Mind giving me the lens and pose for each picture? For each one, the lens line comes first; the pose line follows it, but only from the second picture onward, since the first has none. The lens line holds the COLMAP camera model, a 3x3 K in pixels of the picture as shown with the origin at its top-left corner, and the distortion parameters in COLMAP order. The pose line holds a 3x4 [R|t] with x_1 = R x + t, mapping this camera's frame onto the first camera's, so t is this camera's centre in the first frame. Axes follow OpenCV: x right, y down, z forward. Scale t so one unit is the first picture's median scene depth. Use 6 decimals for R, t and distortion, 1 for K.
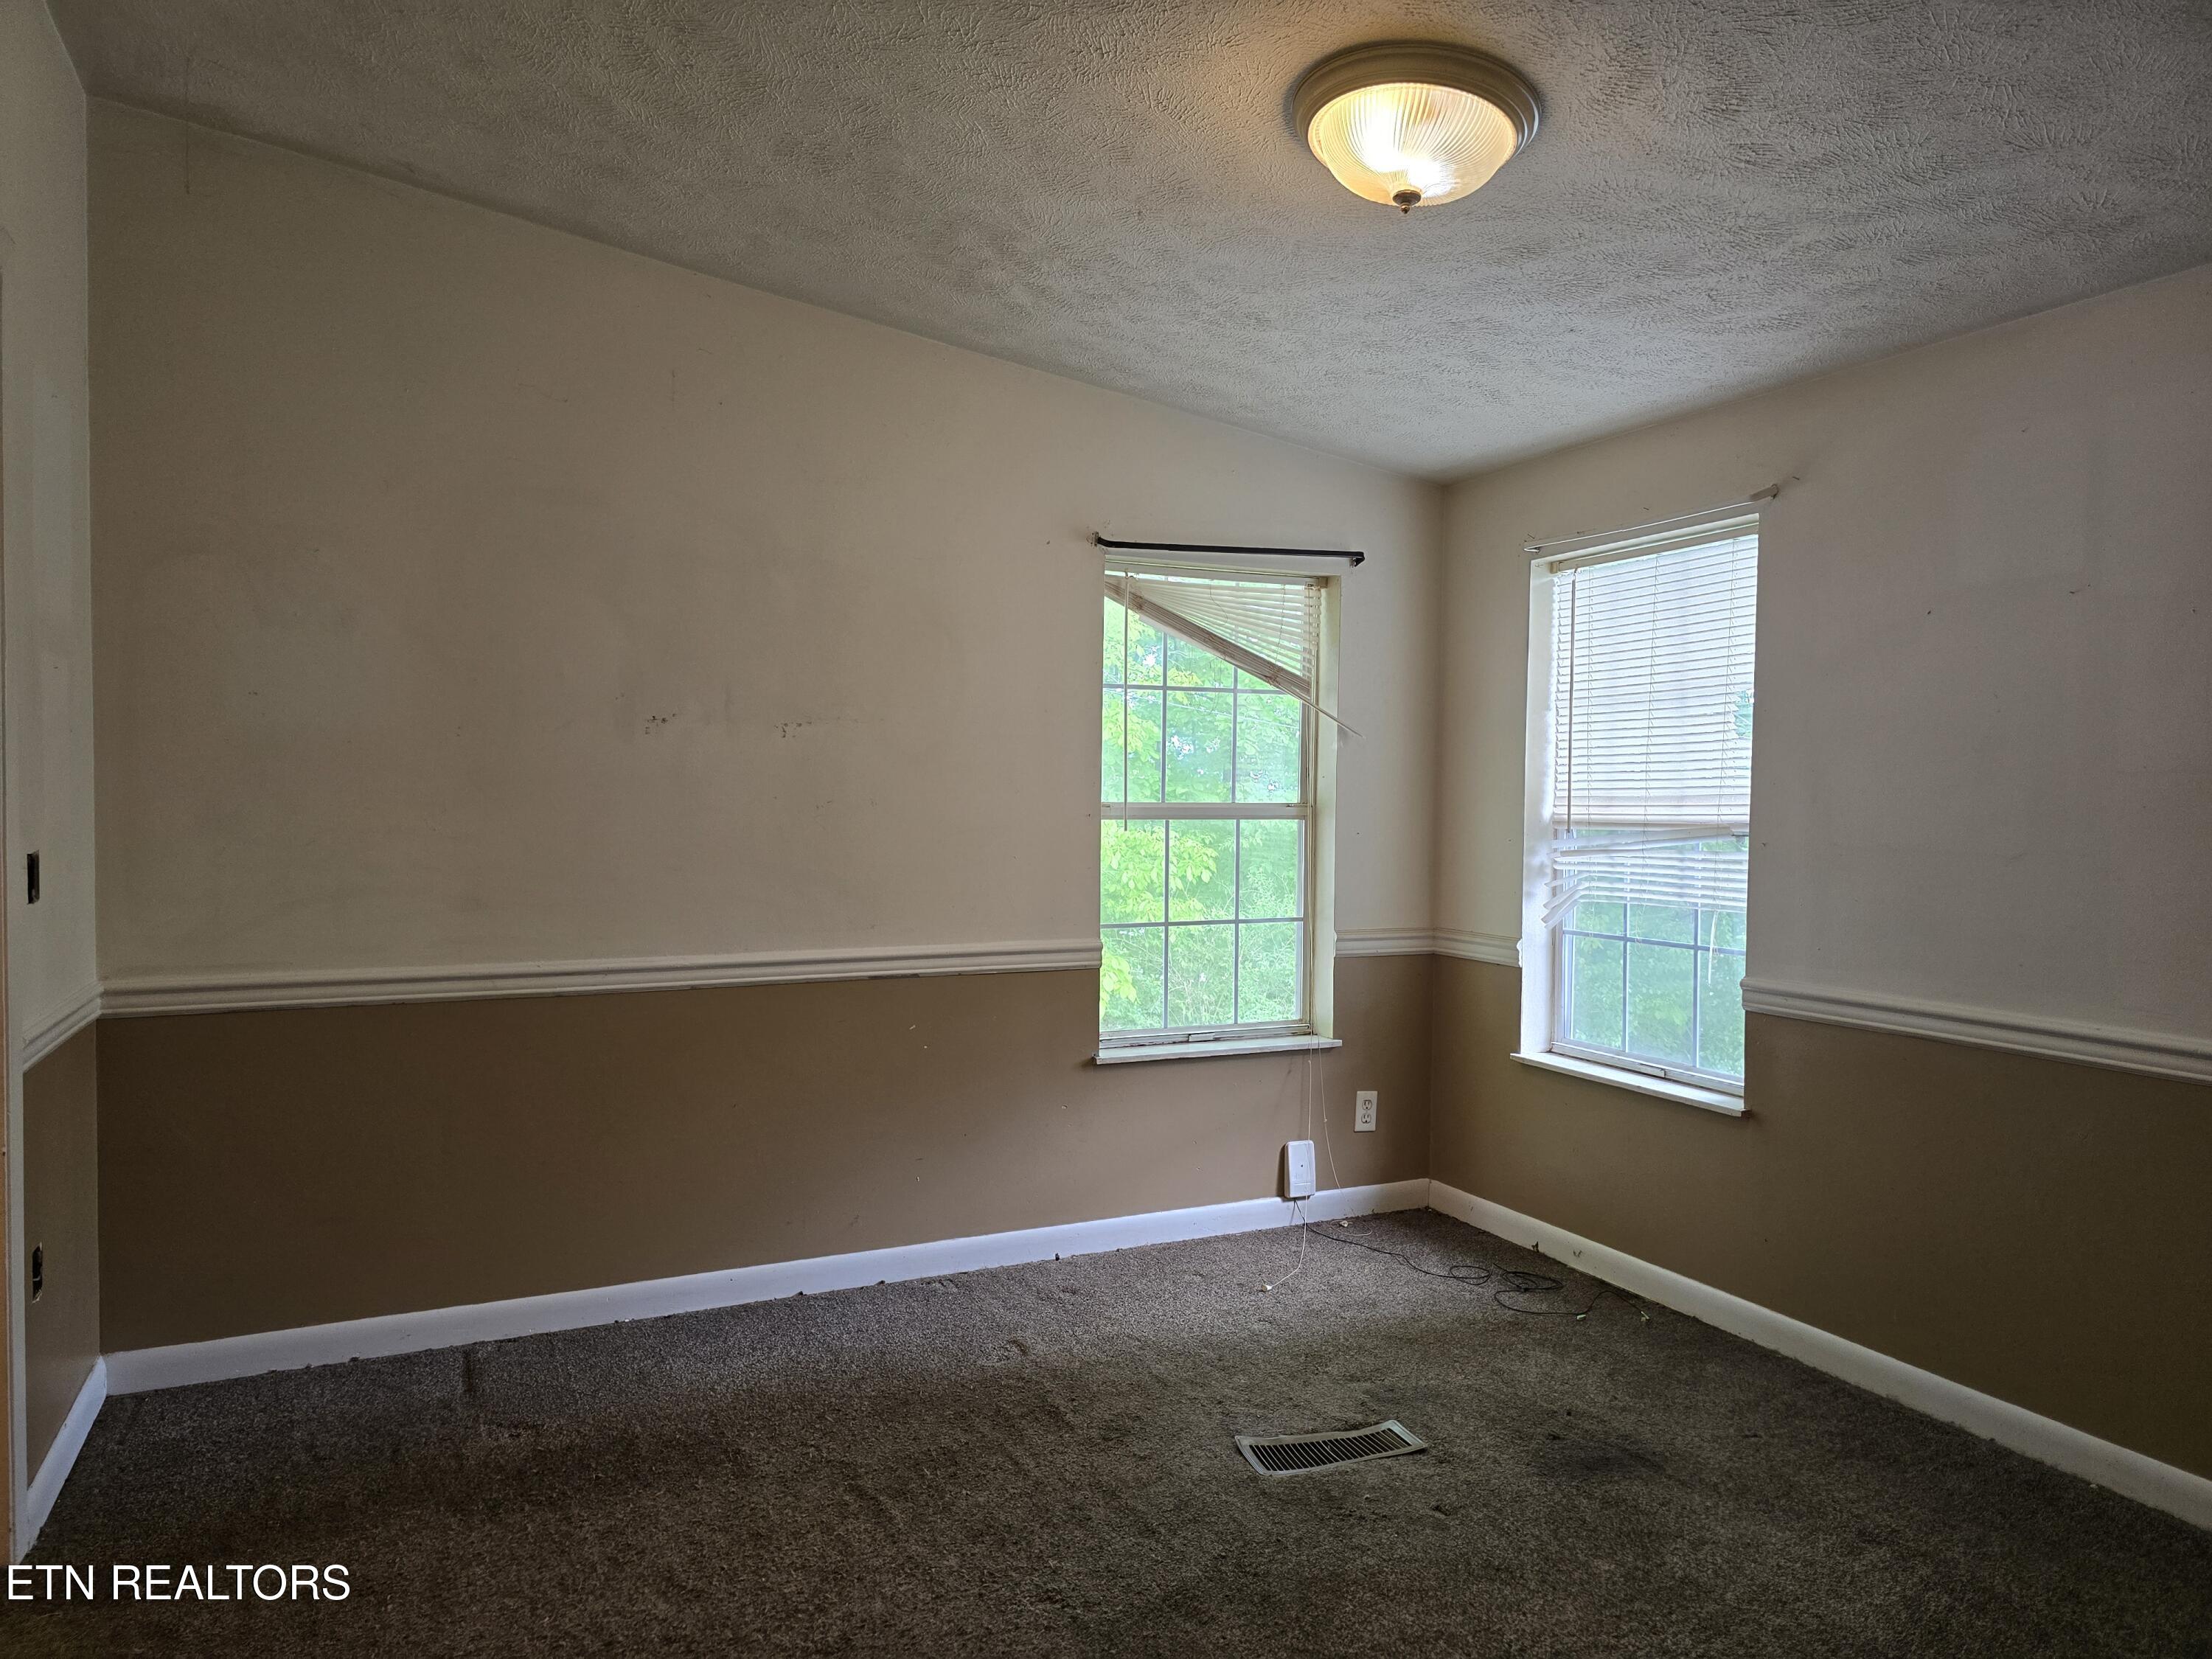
lens RADIAL K [[1488.3, 0, 1099.7], [0, 1488.3, 849.1], [0, 0, 1]] dist [0.066891, -0.058787]
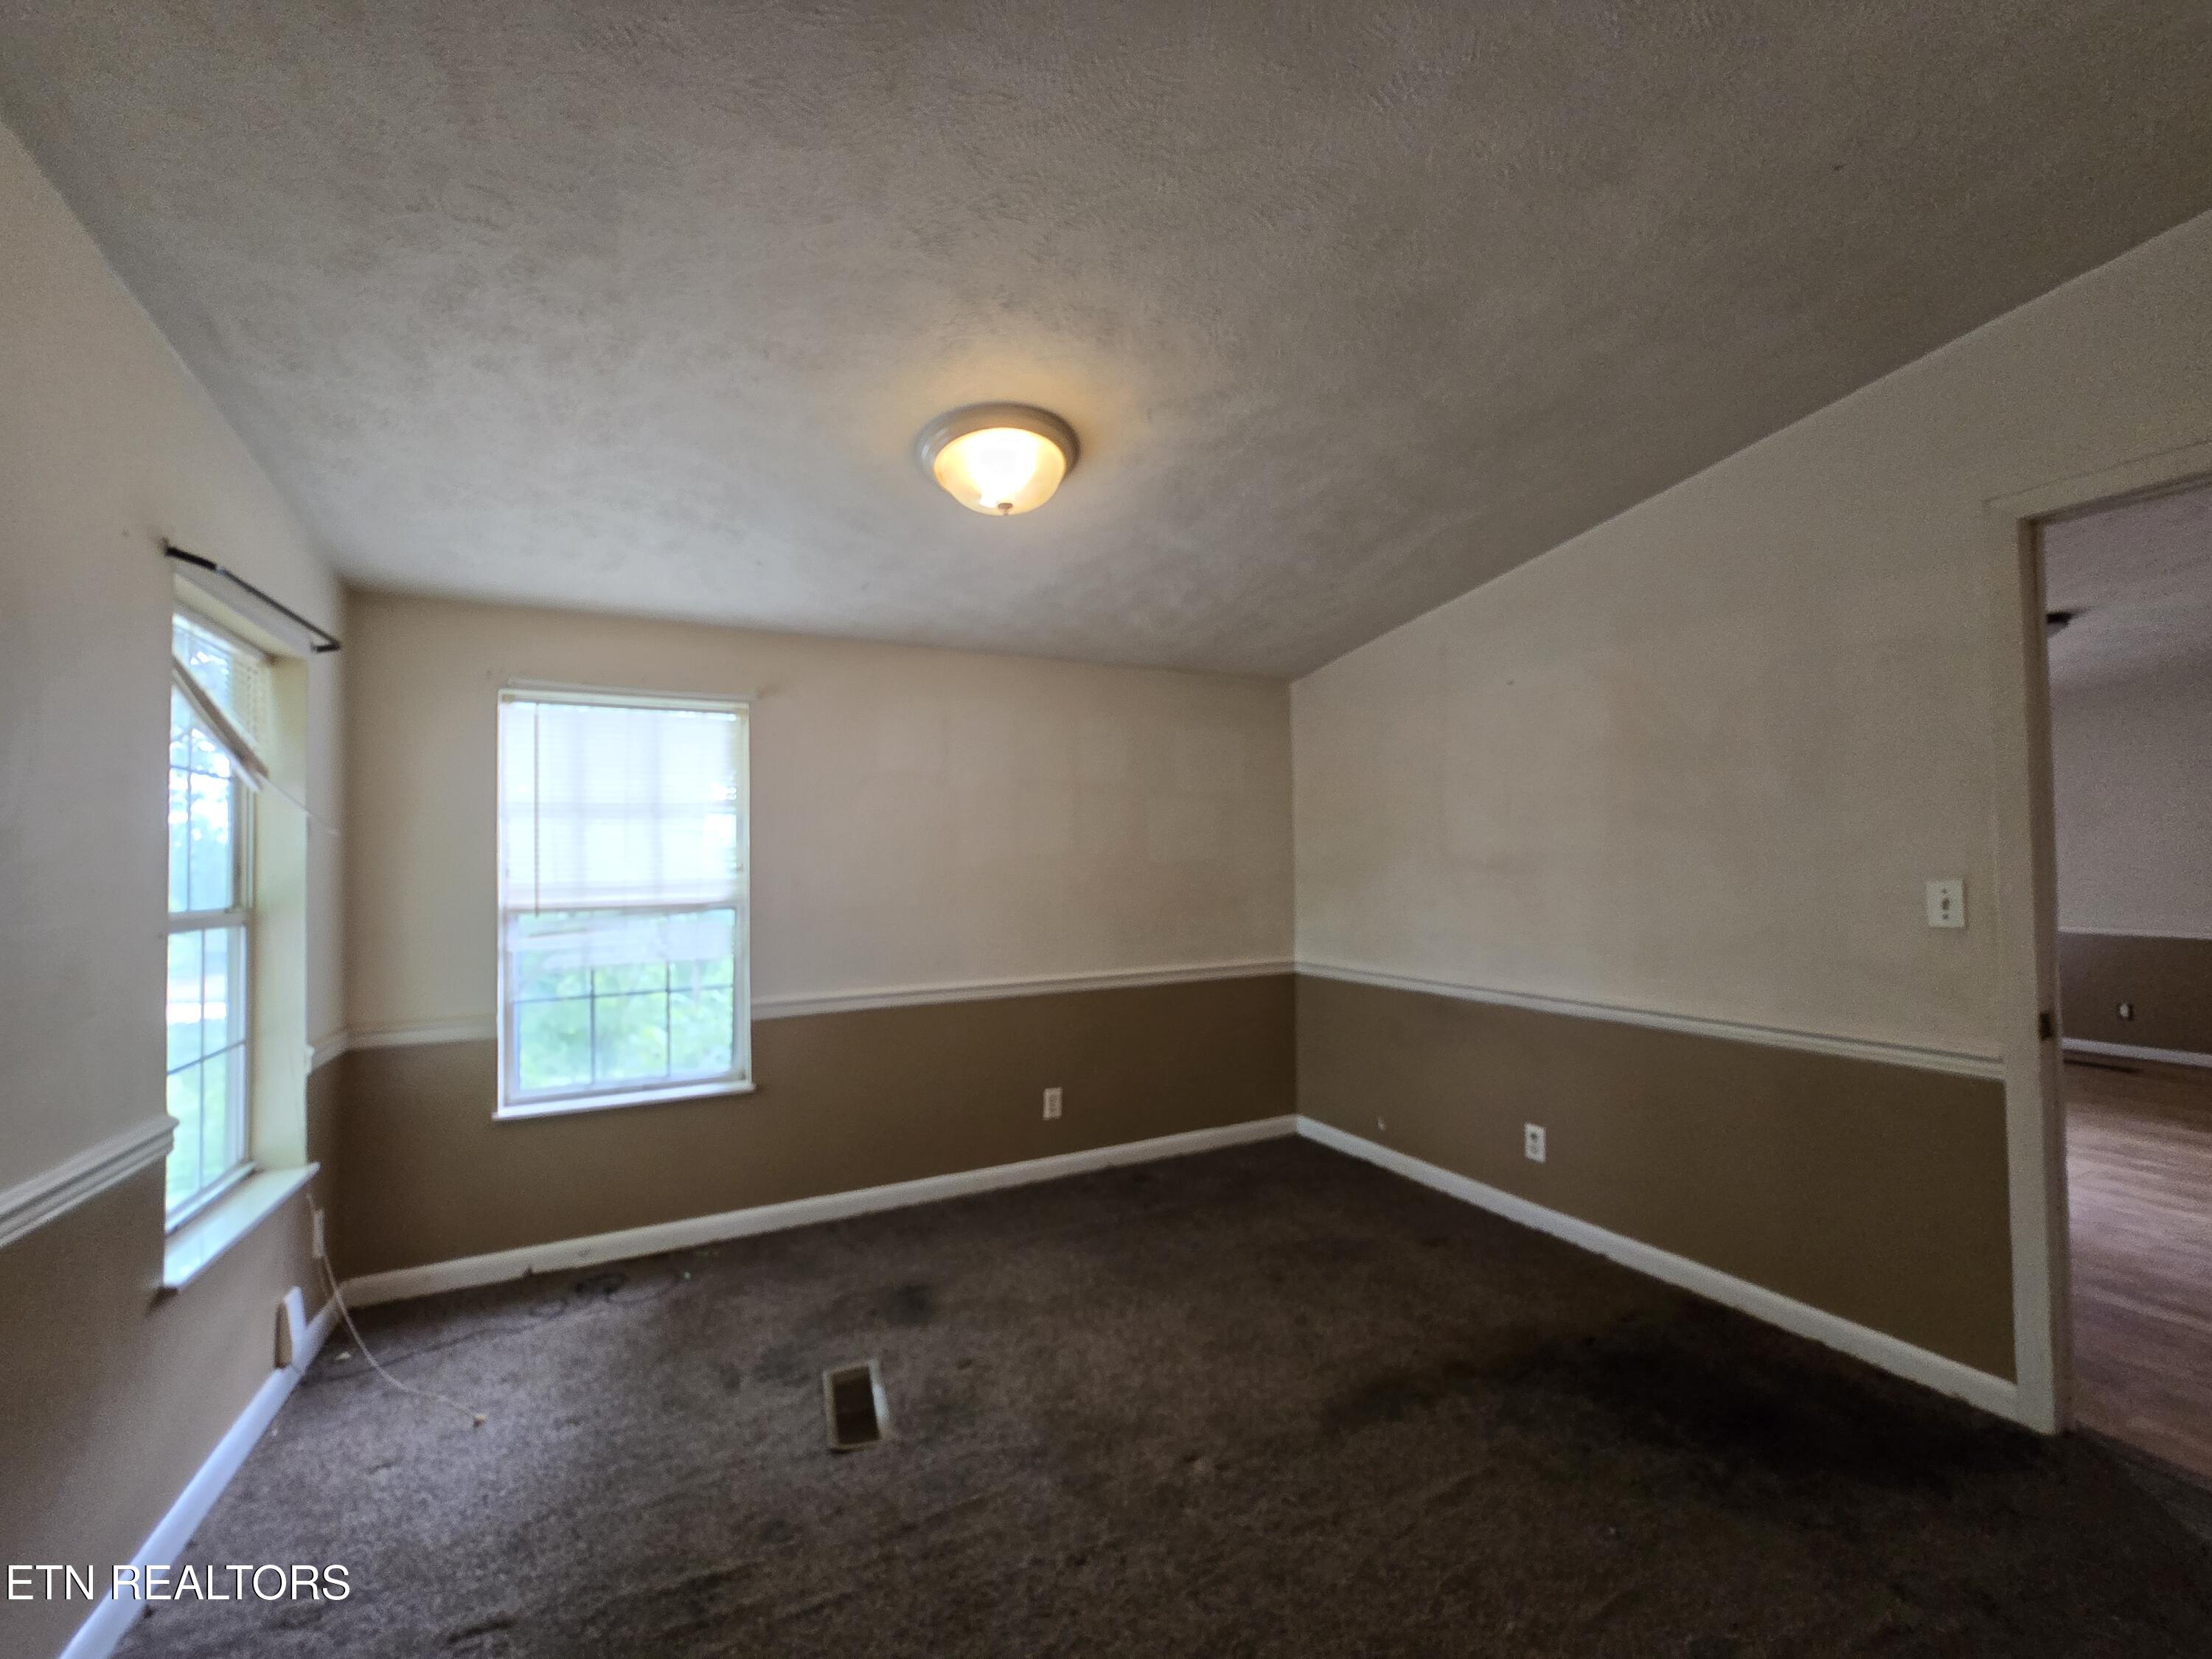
lens RADIAL K [[879.4, 0, 1106.4], [0, 879.4, 849.2], [0, 0, 1]] dist [-0.001406, -0.000030]
pose [[-0.031322, 0.016758, 0.999369, -0.458705], [0.054352, 0.998409, -0.015038, -0.034565], [-0.998030, 0.053847, -0.032183, 0.603859]]
